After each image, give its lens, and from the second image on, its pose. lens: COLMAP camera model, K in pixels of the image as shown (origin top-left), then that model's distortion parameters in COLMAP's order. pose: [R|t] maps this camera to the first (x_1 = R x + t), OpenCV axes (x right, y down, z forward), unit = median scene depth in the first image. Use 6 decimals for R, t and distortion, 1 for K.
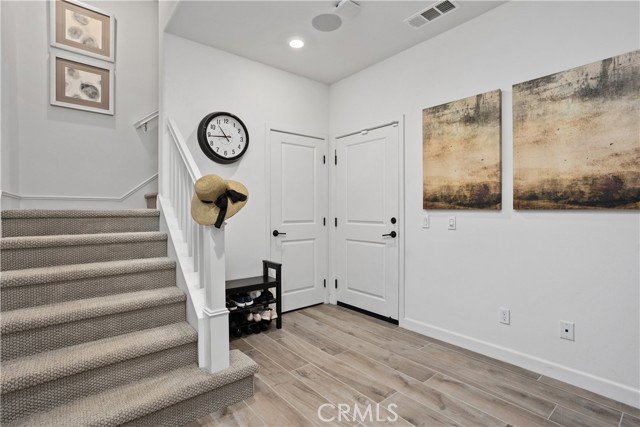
lens RADIAL K [[308.2, 0, 315.8], [0, 308.2, 210.3], [0, 0, 1]] dist [-0.052947, 0.028407]
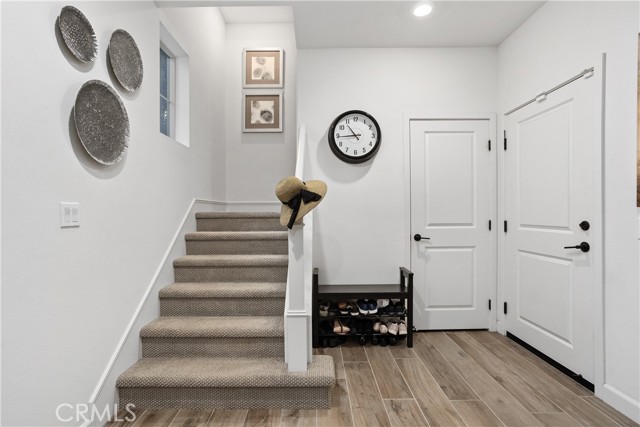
lens RADIAL K [[312.2, 0, 318.8], [0, 312.2, 215.6], [0, 0, 1]] dist [-0.058465, 0.029007]
pose [[0.768603, 0.000630, -0.639726, 0.238581], [0.006782, 0.999935, 0.009134, 0.002861], [0.639691, -0.011359, 0.768549, 0.164291]]
